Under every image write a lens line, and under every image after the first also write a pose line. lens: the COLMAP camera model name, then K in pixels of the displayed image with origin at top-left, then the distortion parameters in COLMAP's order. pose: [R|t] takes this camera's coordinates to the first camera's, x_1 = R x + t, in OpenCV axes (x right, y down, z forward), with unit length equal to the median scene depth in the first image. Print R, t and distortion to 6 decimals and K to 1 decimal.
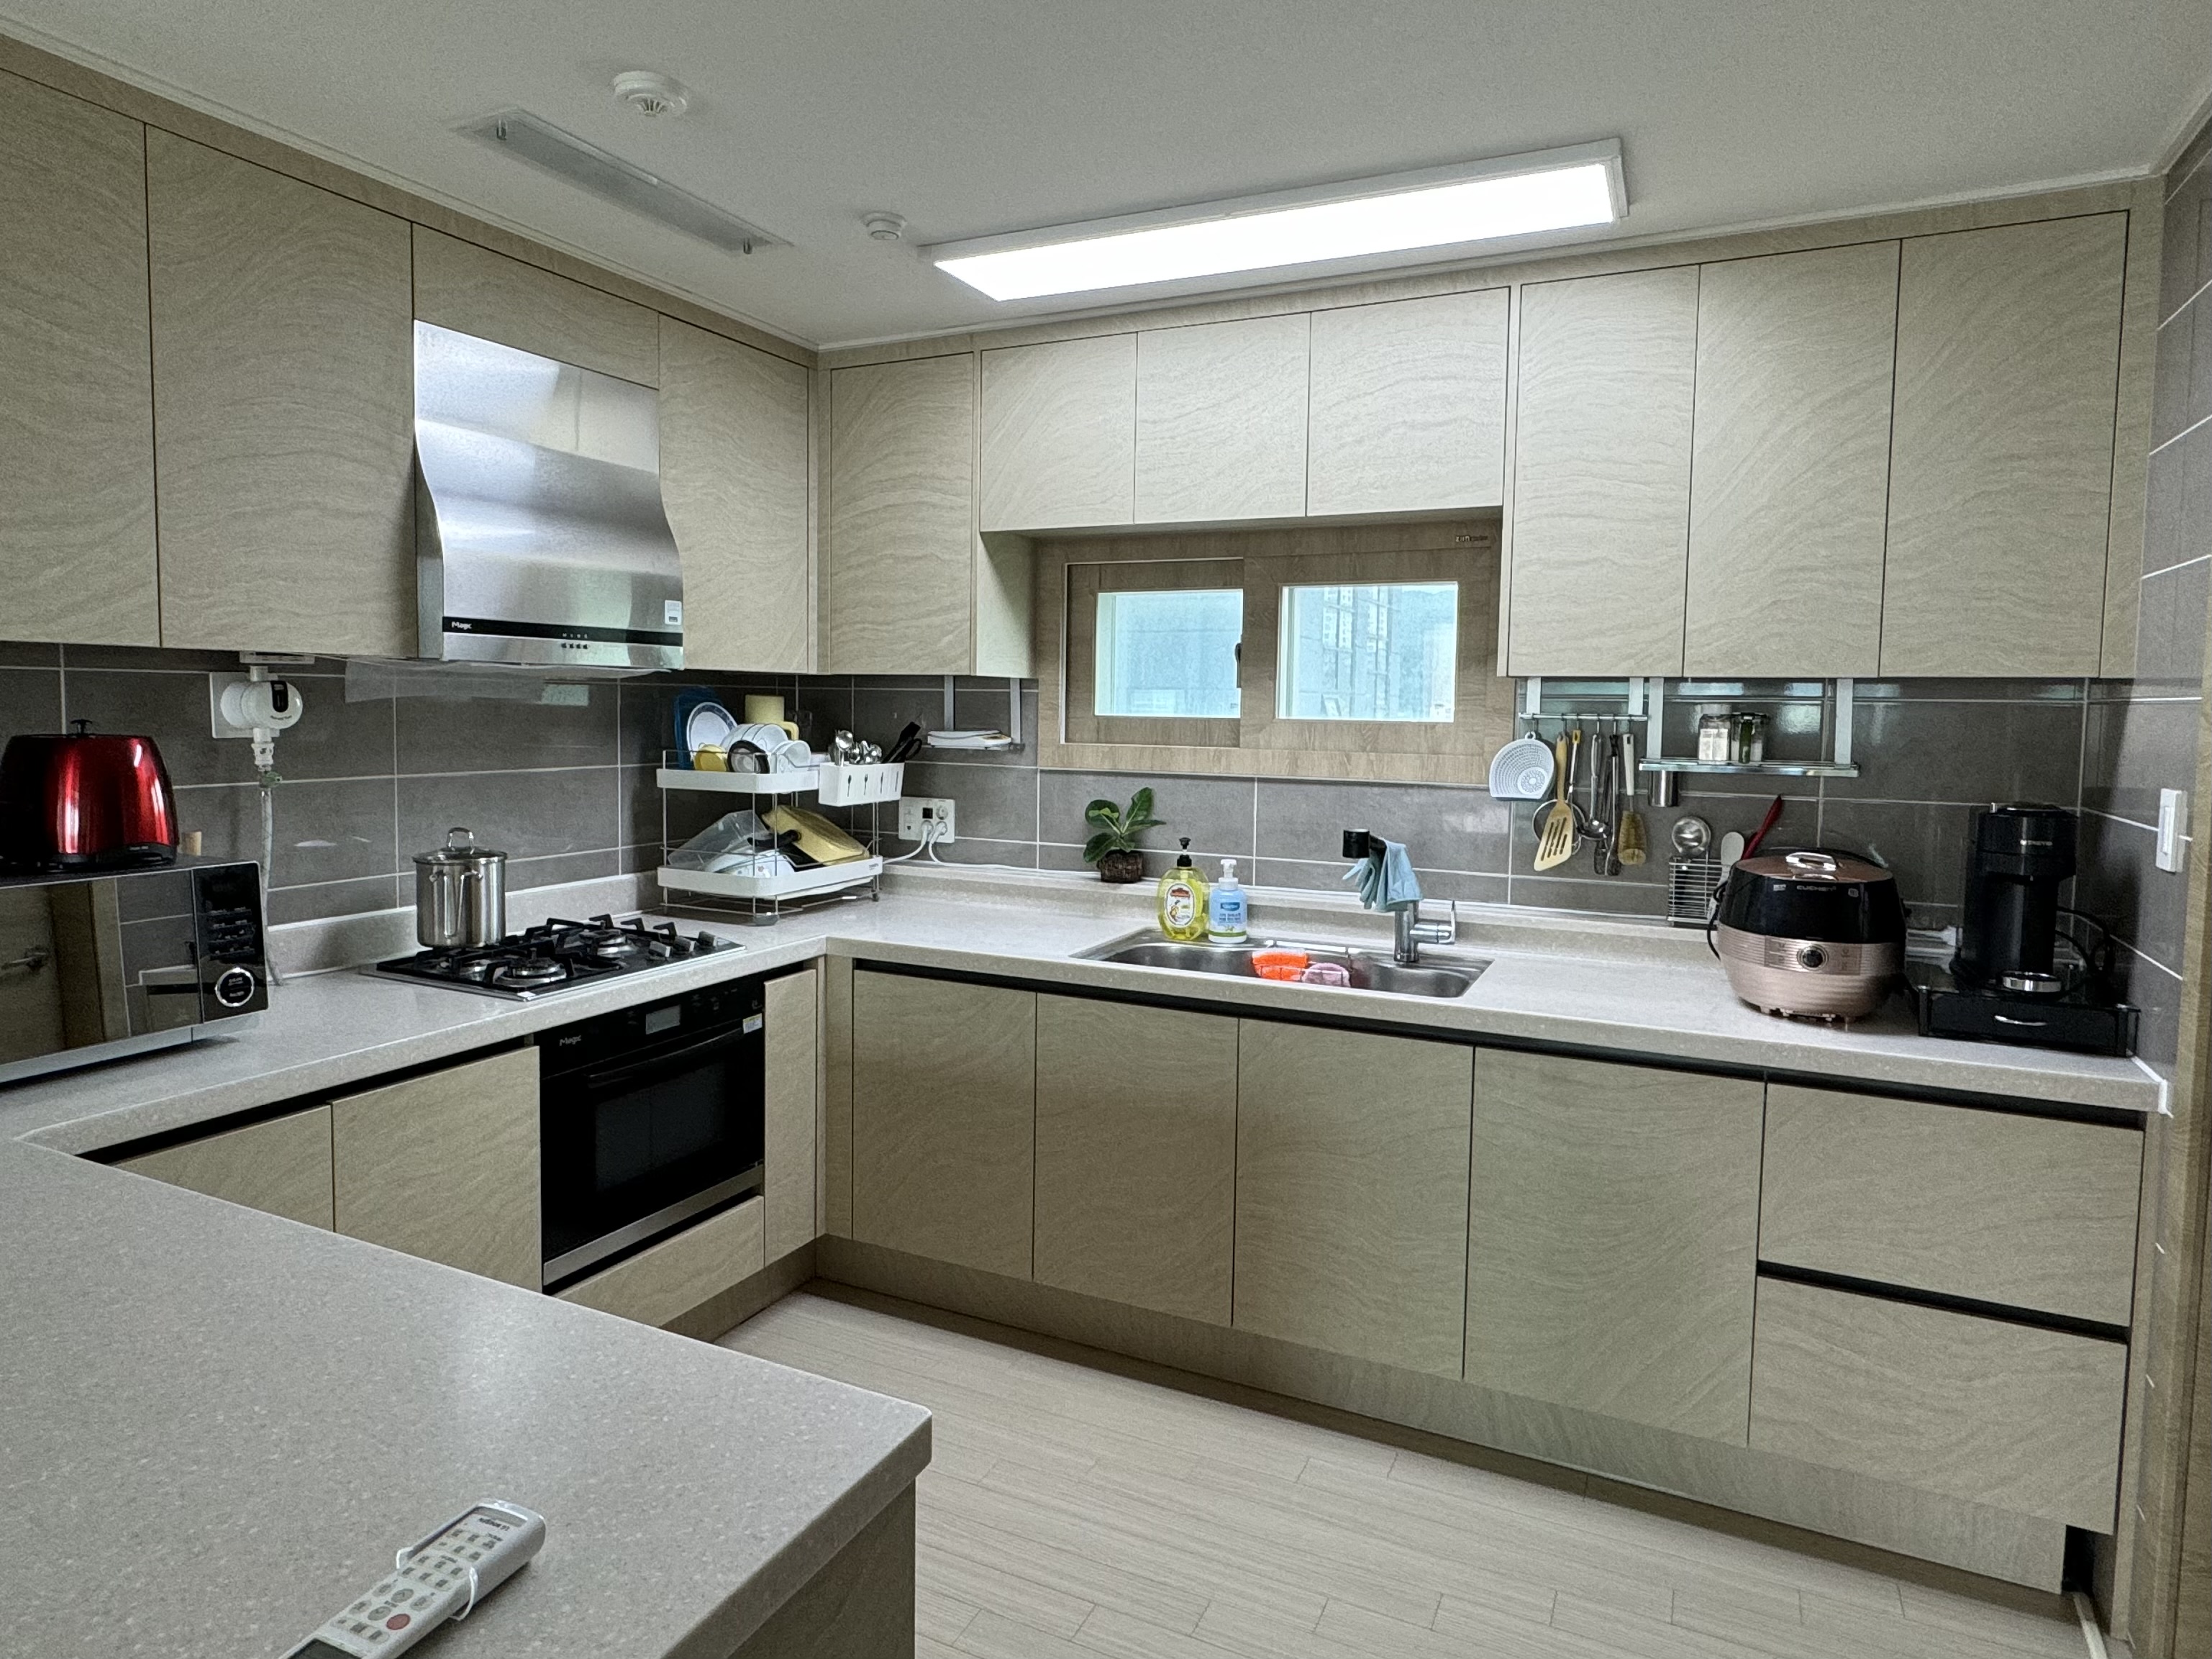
lens RADIAL K [[1283.0, 0, 1088.4], [0, 1283.0, 817.0], [0, 0, 1]] dist [-0.006626, 0.004648]
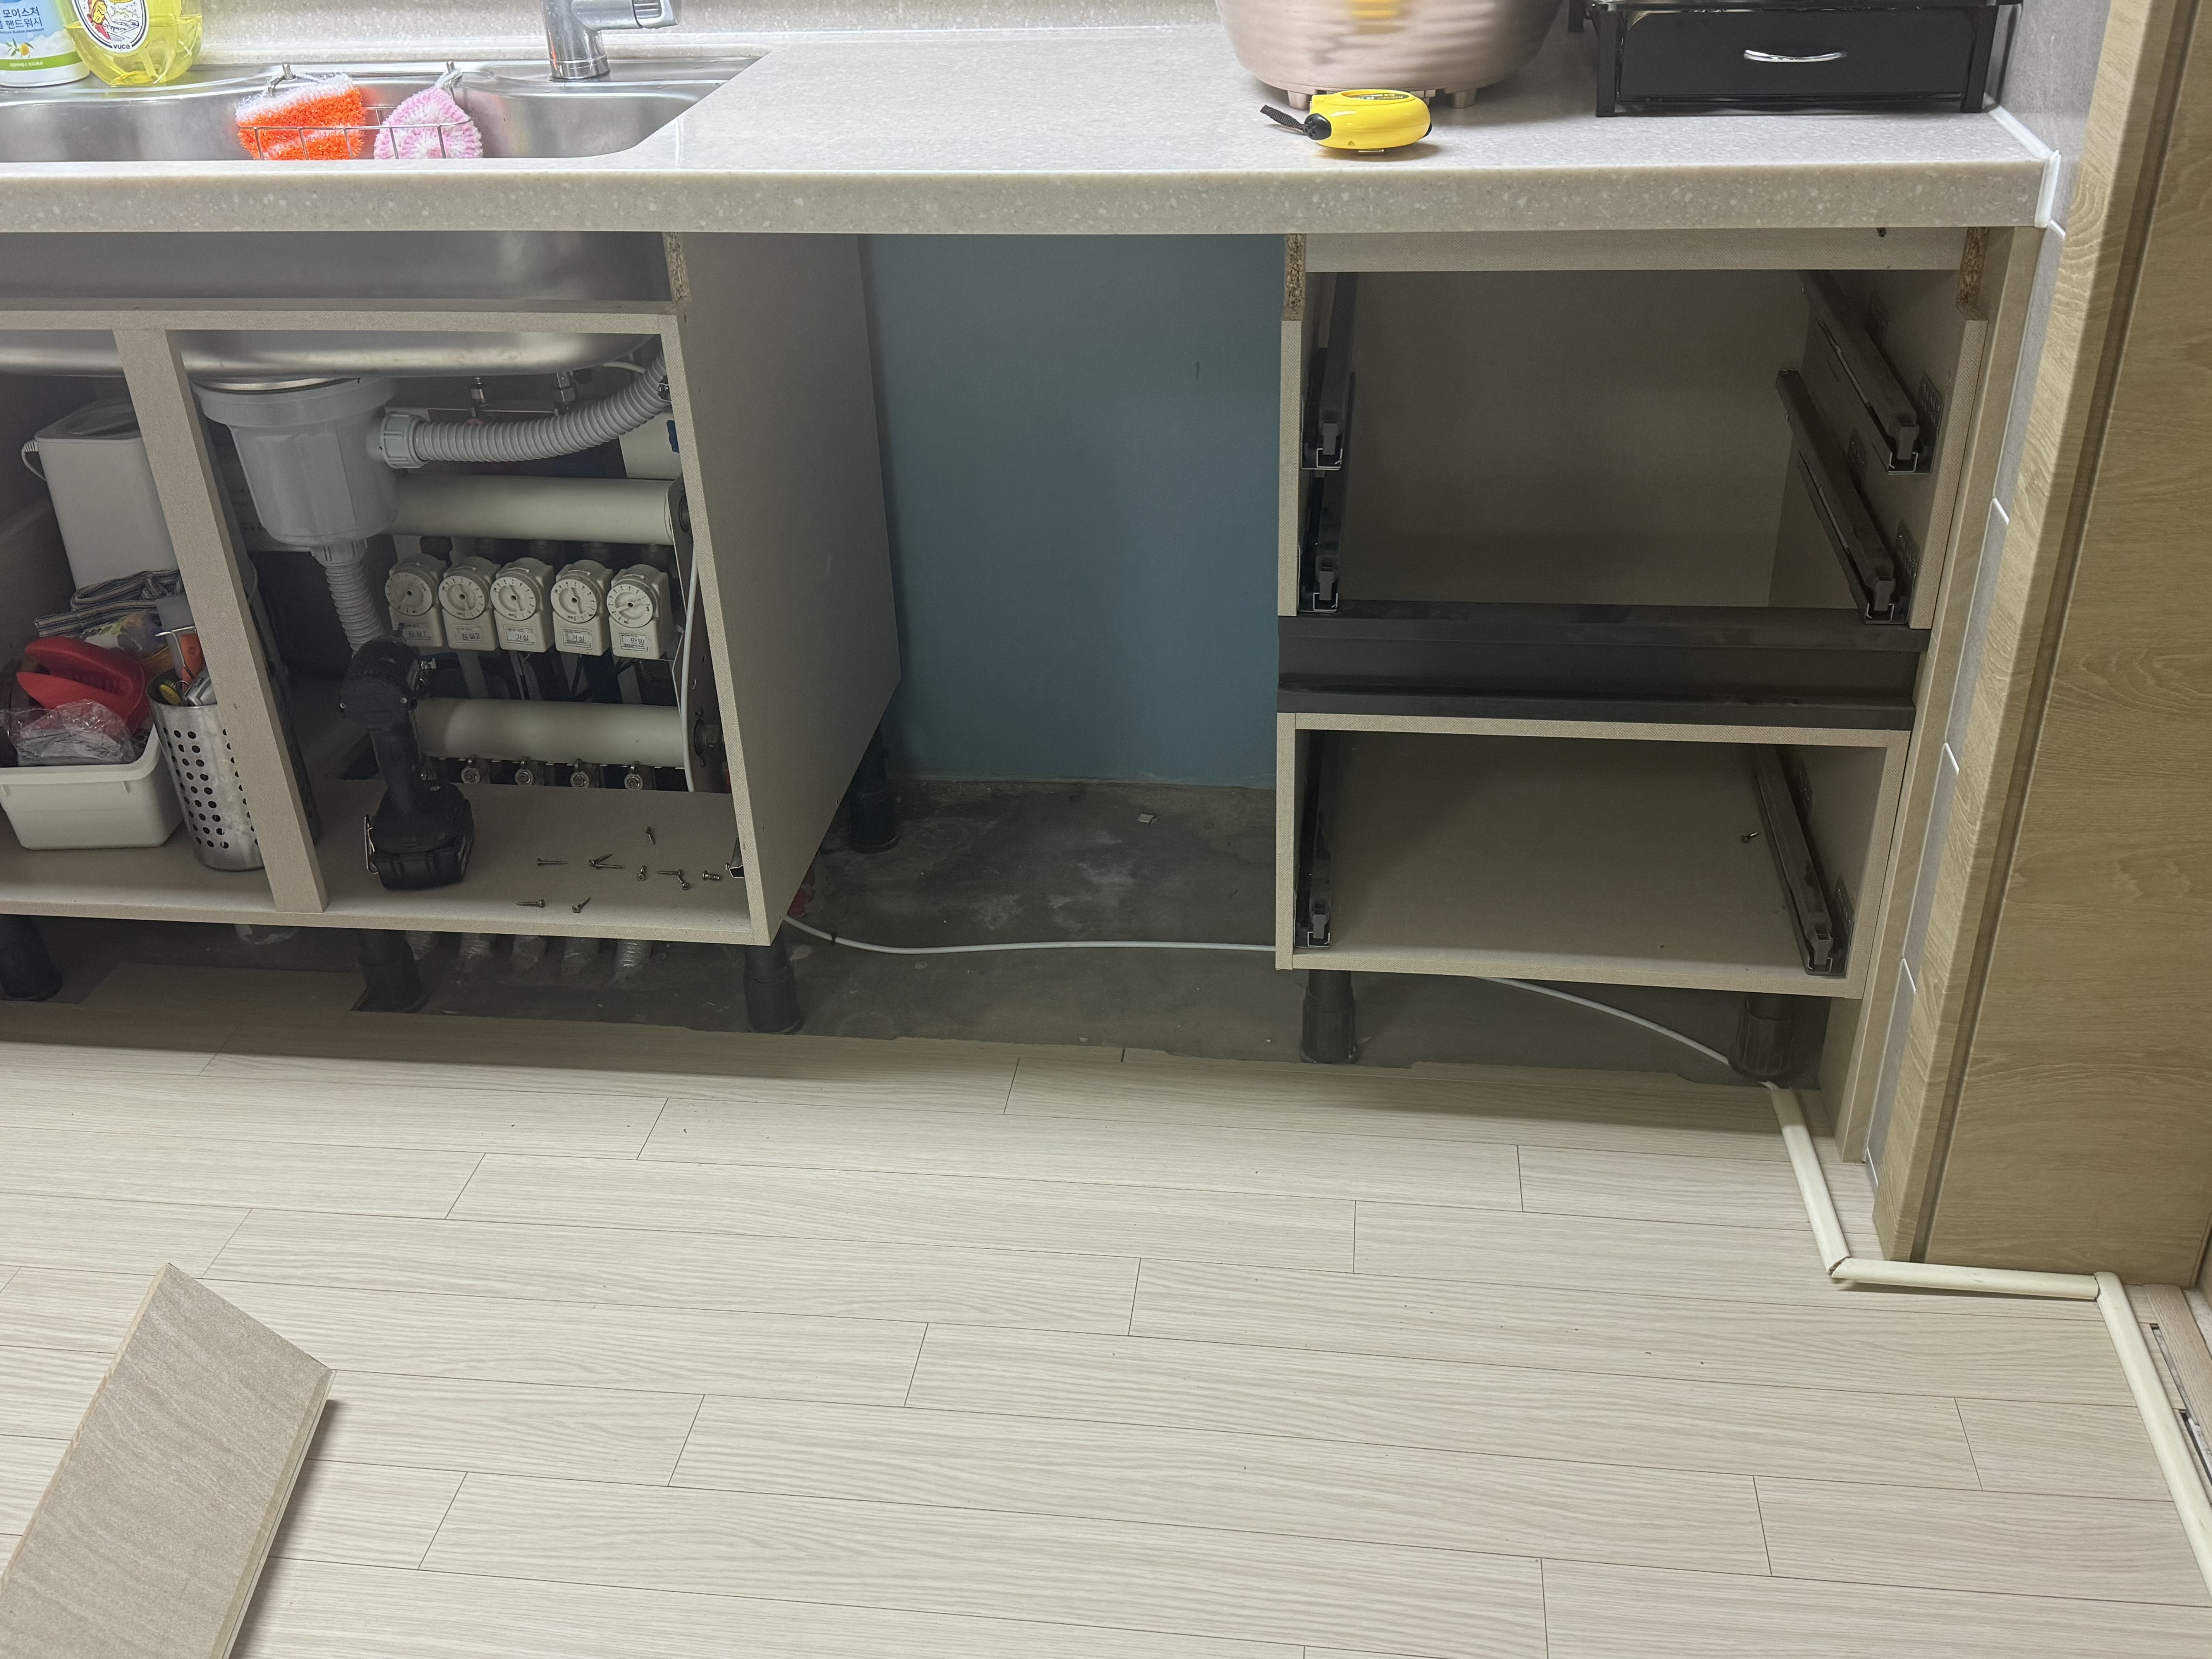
lens RADIAL K [[2079.7, 0, 1070.0], [0, 2079.7, 840.7], [0, 0, 1]] dist [0.005112, 0.000000]
pose [[0.947225, -0.201459, 0.249358, 0.194553], [0.075297, 0.895917, 0.437792, 0.052602], [-0.311601, -0.395912, 0.863805, 0.263181]]
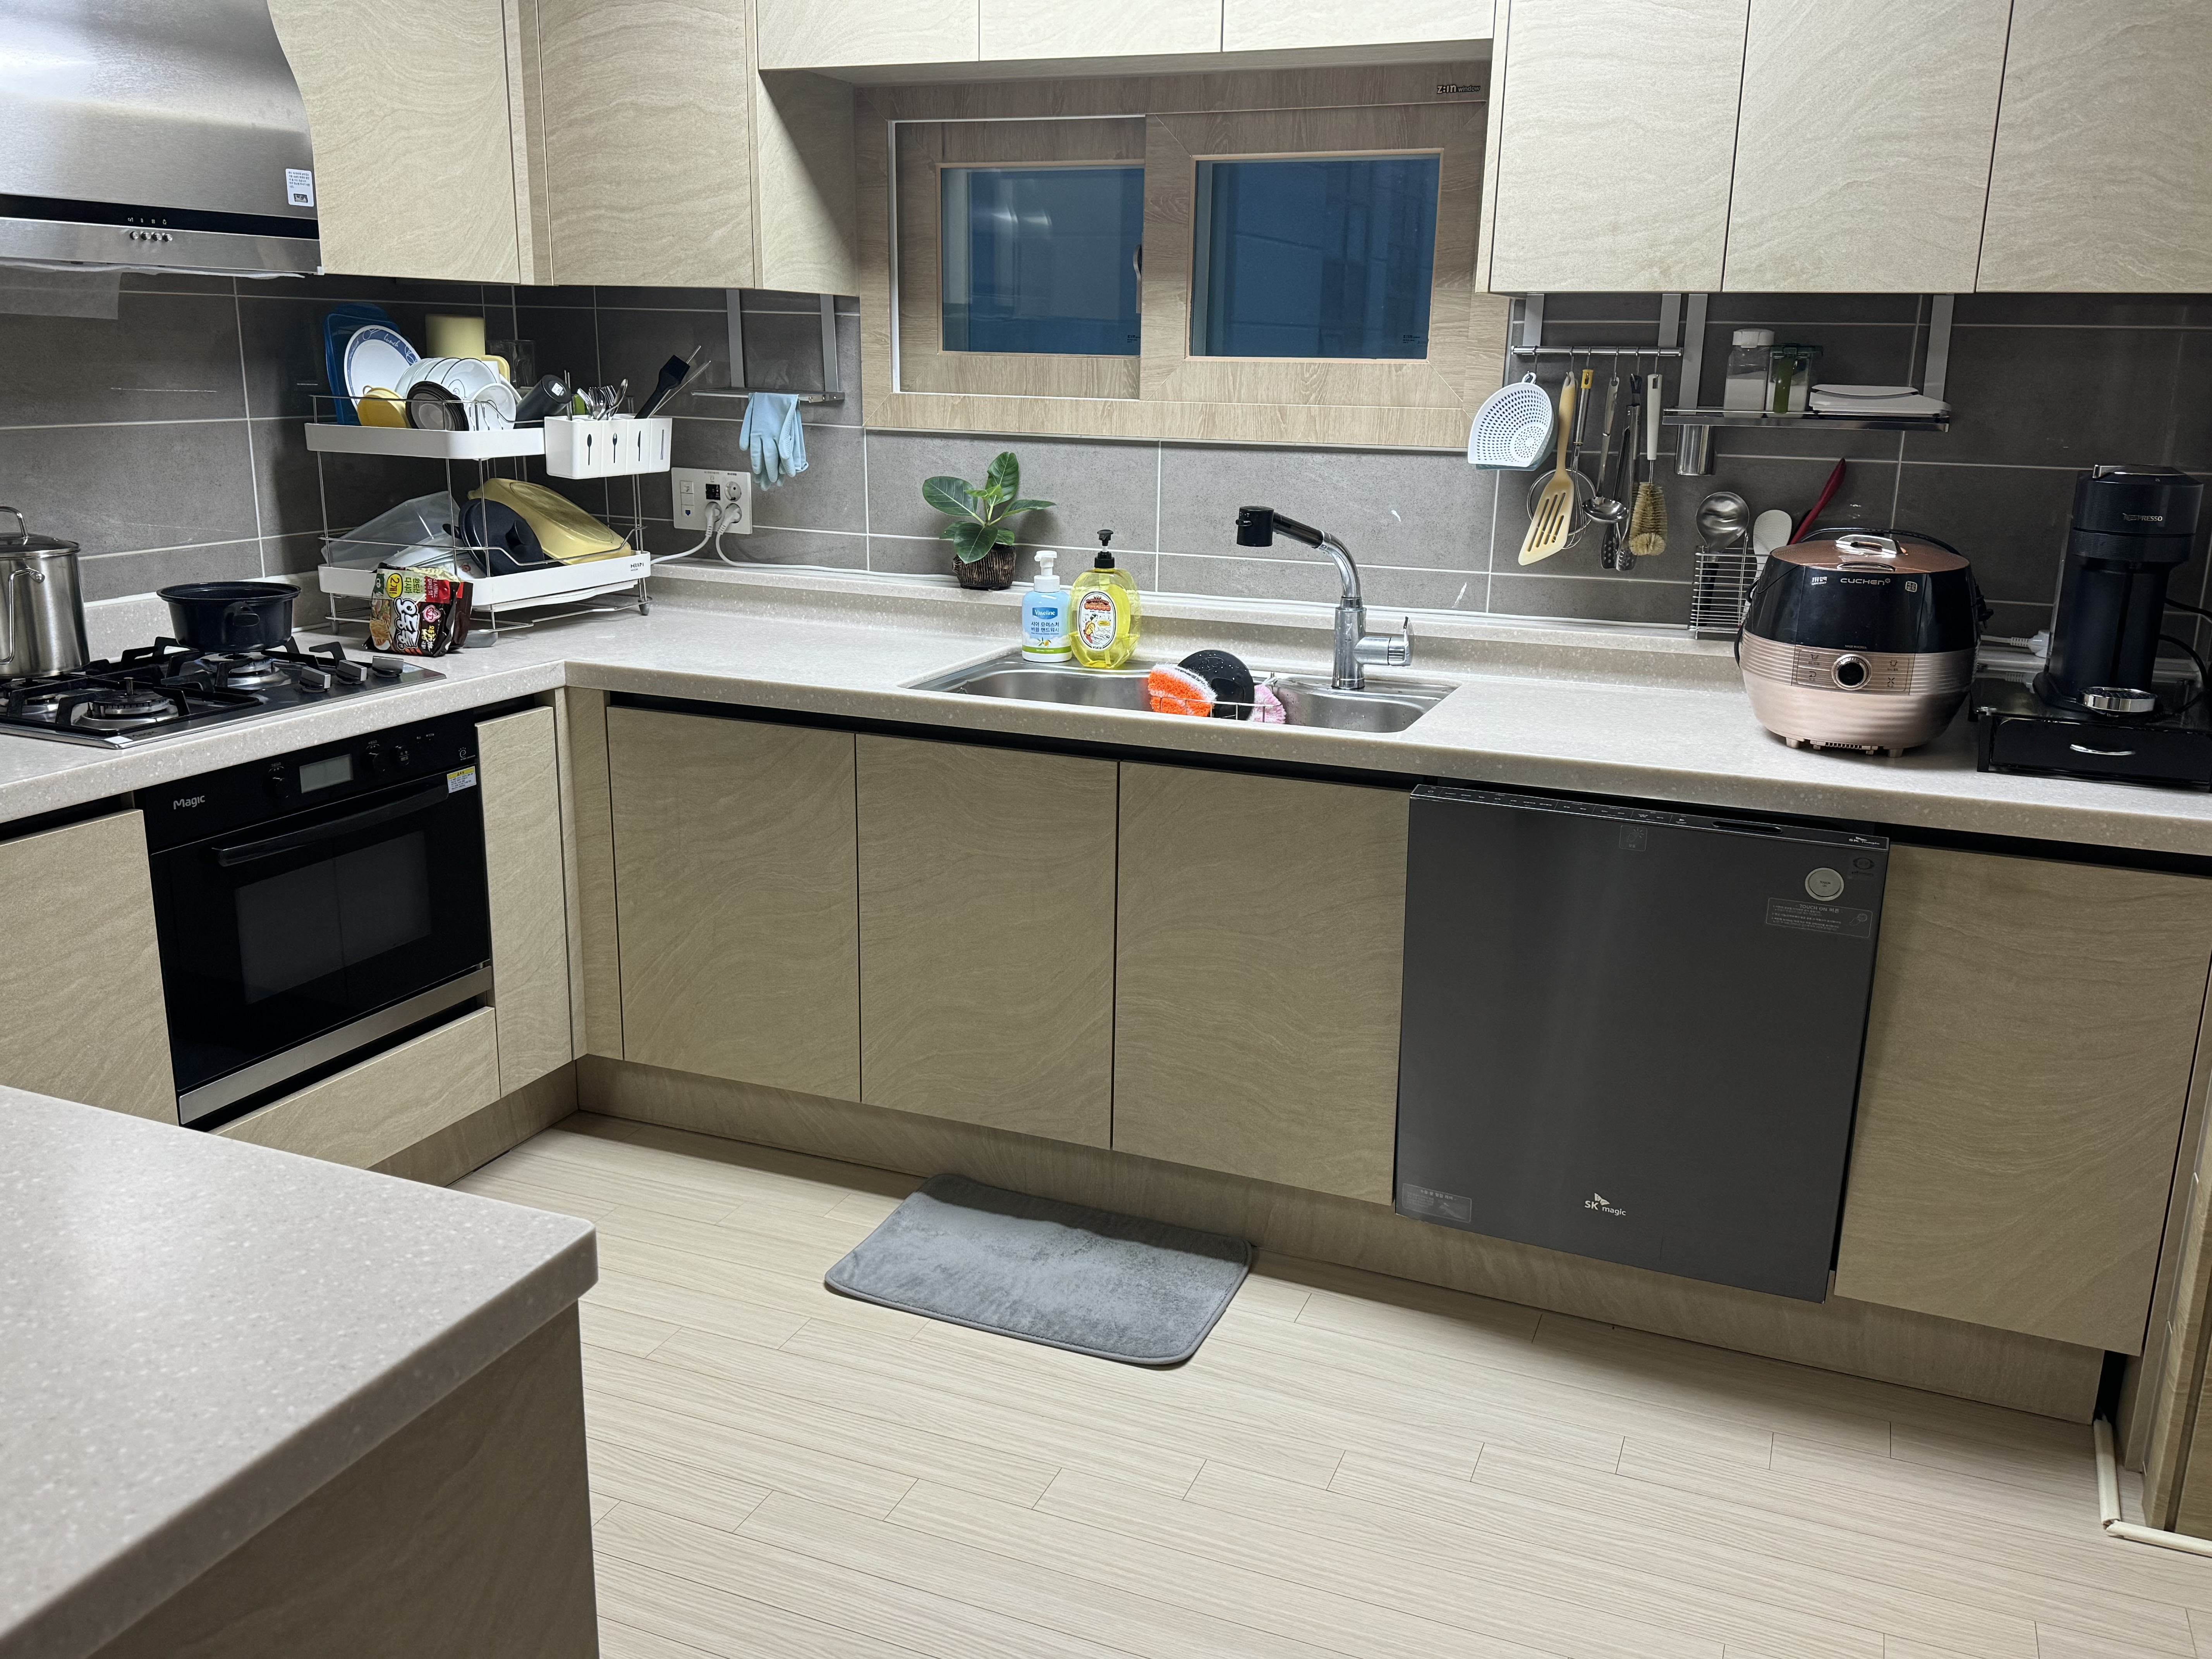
lens RADIAL K [[1751.2, 0, 1120.4], [0, 1751.2, 825.1], [0, 0, 1]] dist [0.079260, -0.102481]
pose [[0.997668, -0.014906, 0.066605, 0.048096], [0.002769, 0.983895, 0.178728, 0.007570], [-0.068197, -0.178127, 0.981641, -0.022725]]
